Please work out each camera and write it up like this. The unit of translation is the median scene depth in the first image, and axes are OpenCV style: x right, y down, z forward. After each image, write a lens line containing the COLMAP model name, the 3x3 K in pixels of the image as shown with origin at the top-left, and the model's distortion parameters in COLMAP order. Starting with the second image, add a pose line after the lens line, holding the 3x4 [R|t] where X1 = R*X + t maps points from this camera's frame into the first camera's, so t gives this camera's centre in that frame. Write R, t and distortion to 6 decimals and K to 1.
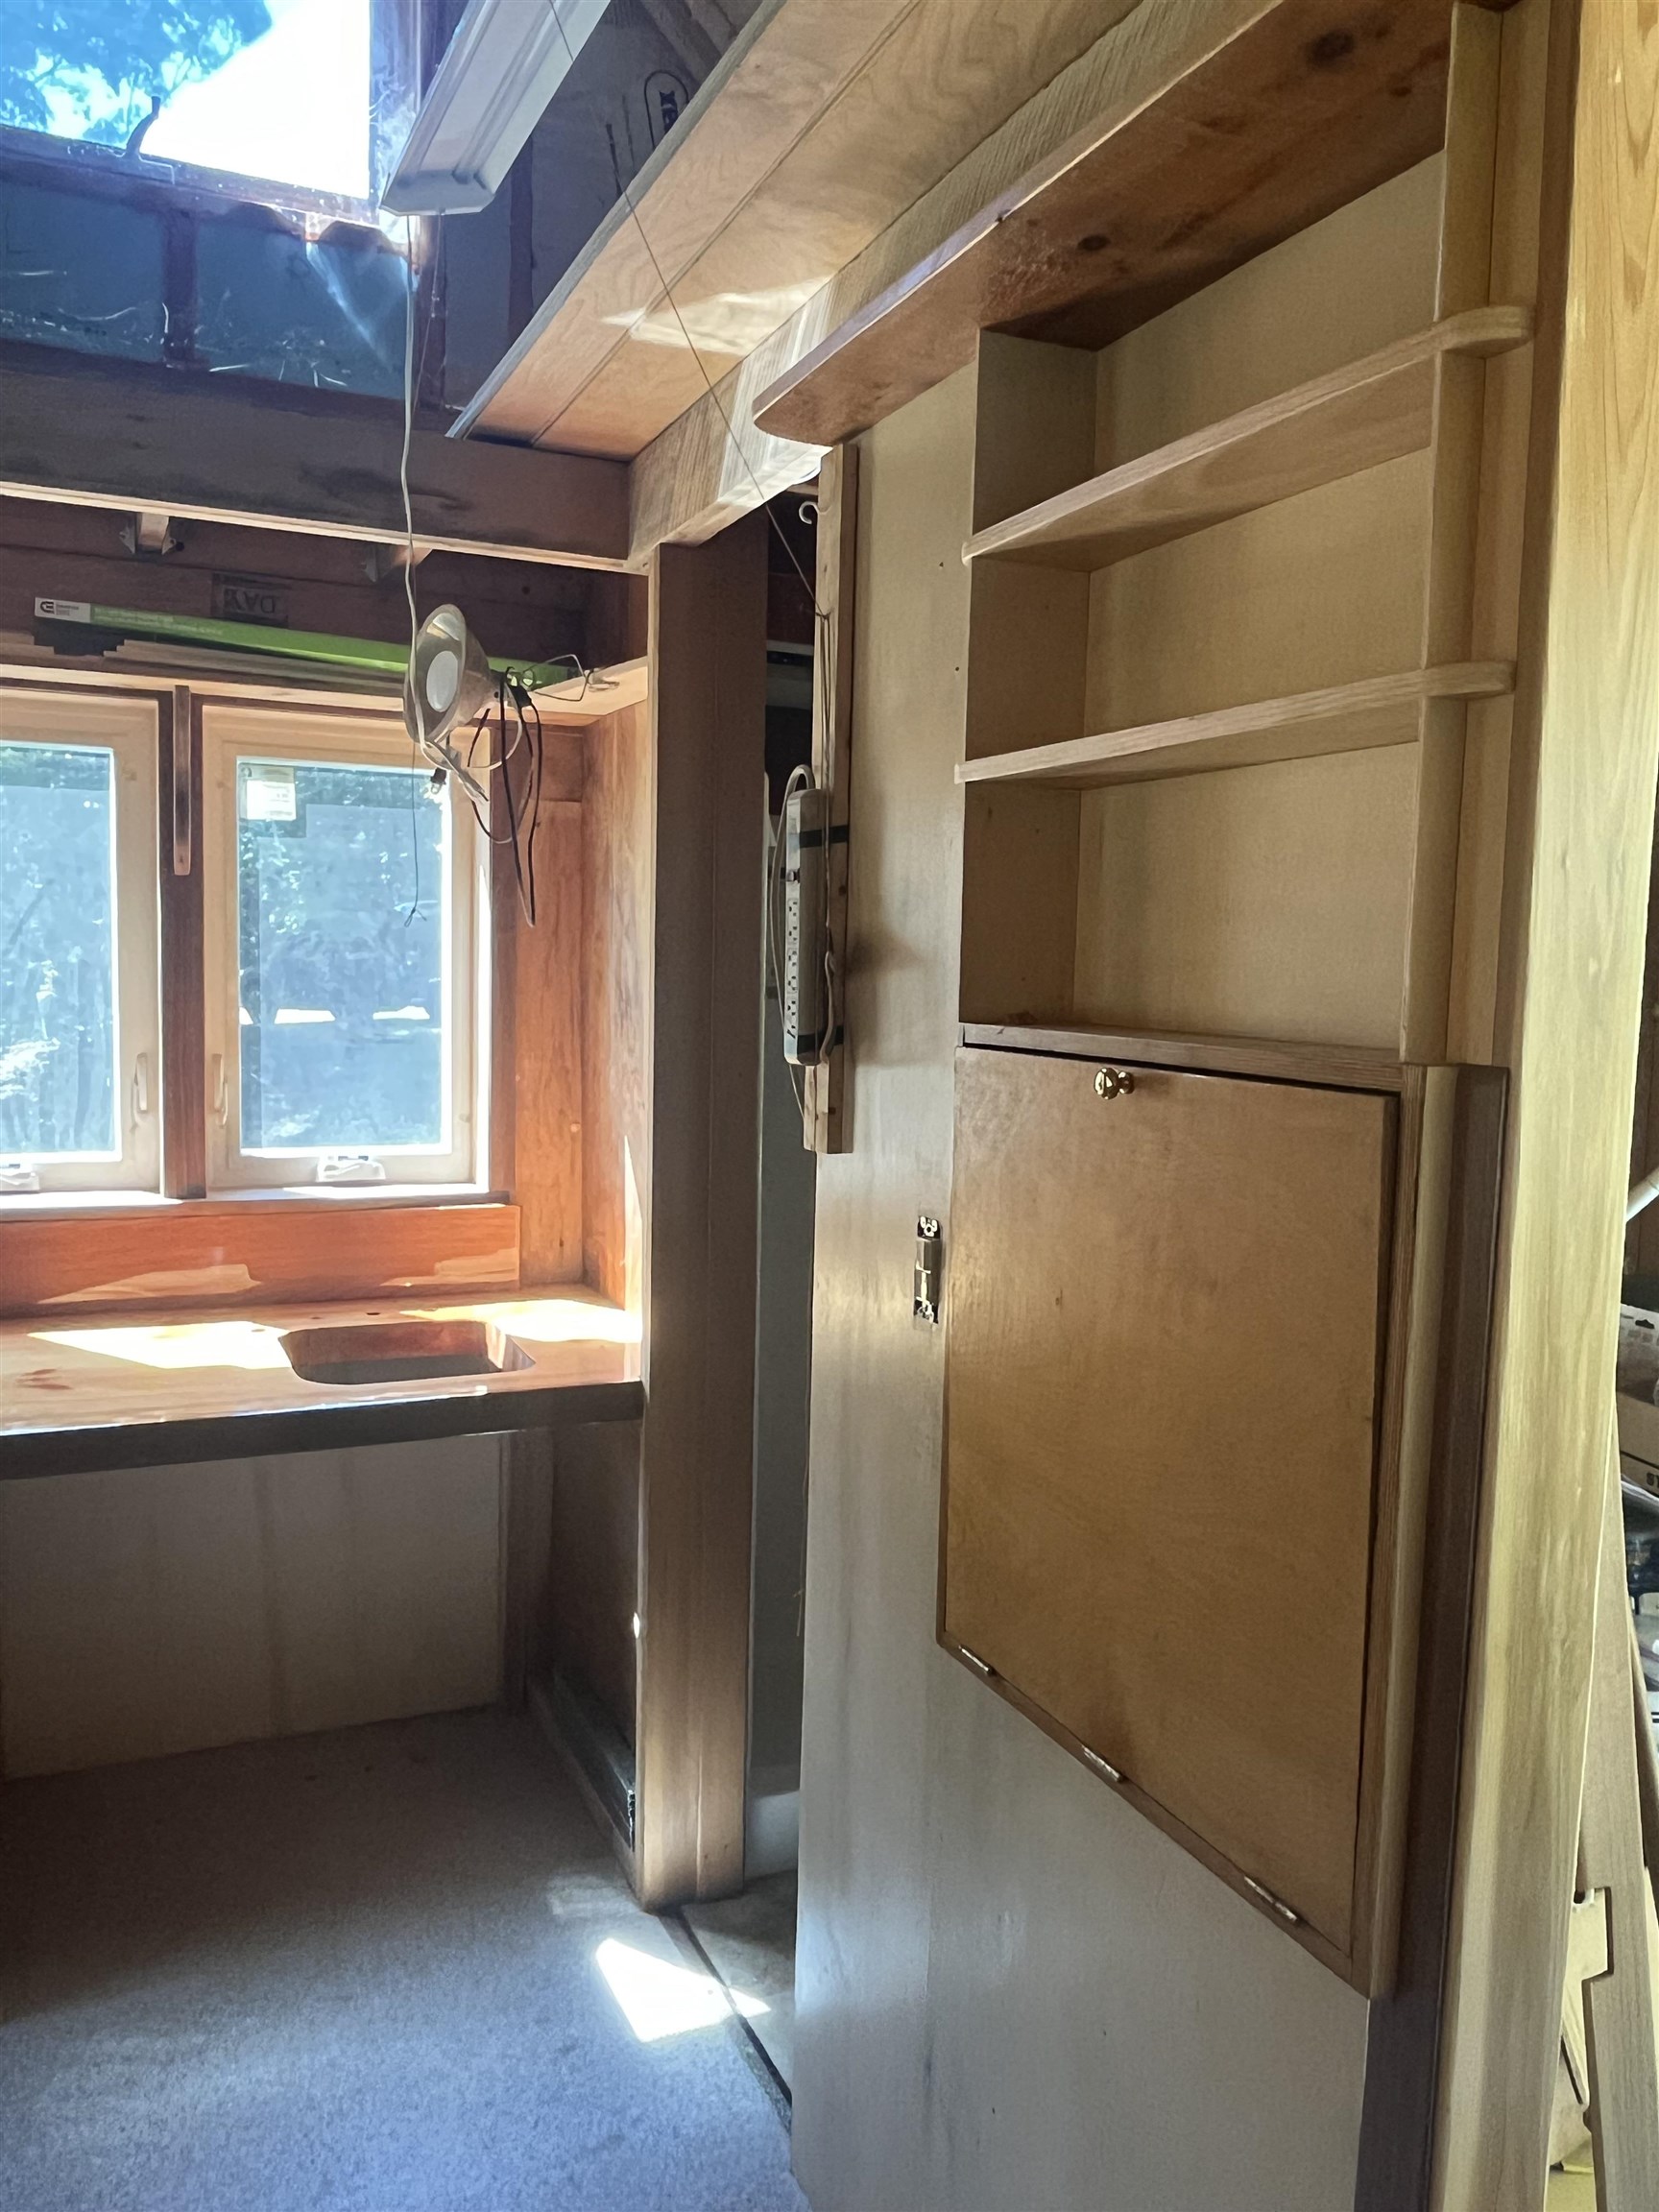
lens RADIAL K [[1696.7, 0, 834.5], [0, 1696.7, 1124.8], [0, 0, 1]] dist [0.036505, -0.019785]
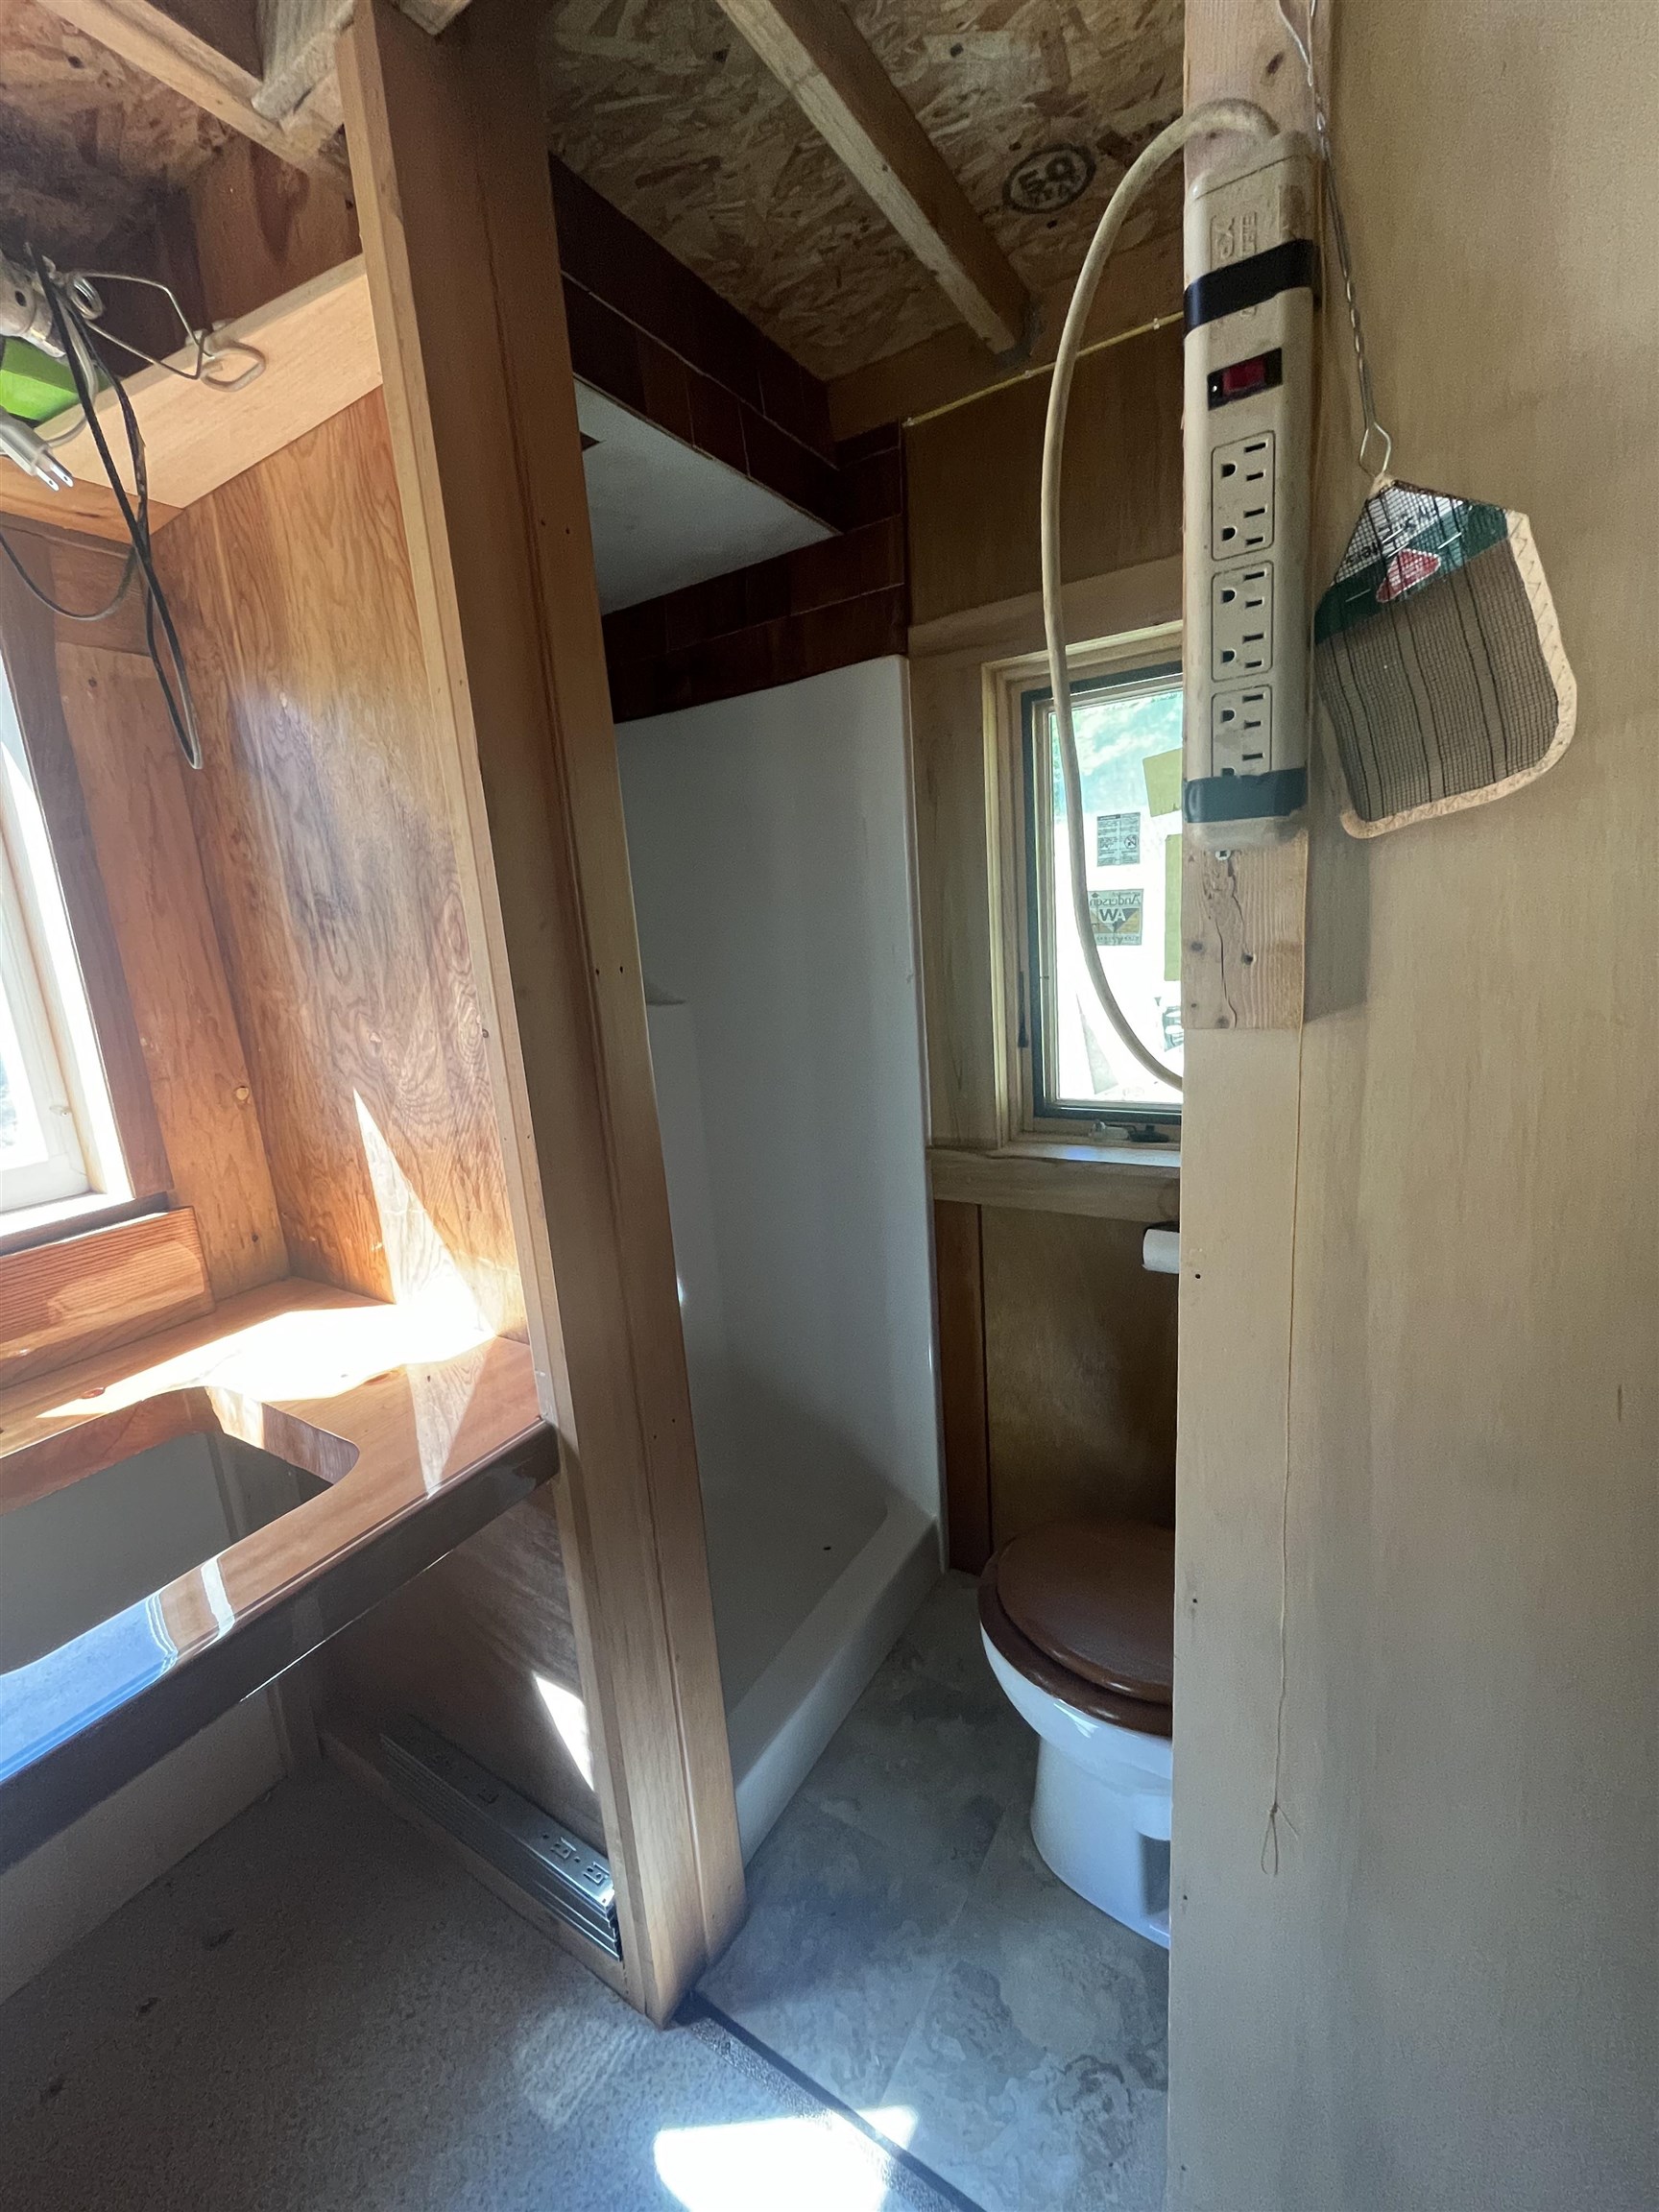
lens RADIAL K [[896.0, 0, 830.0], [0, 896.0, 1108.7], [0, 0, 1]] dist [-0.003403, -0.000671]
pose [[0.824493, -0.192204, 0.532230, -0.153293], [0.144735, 0.980891, 0.130016, -0.006003], [-0.547049, -0.030165, 0.836557, 0.510030]]
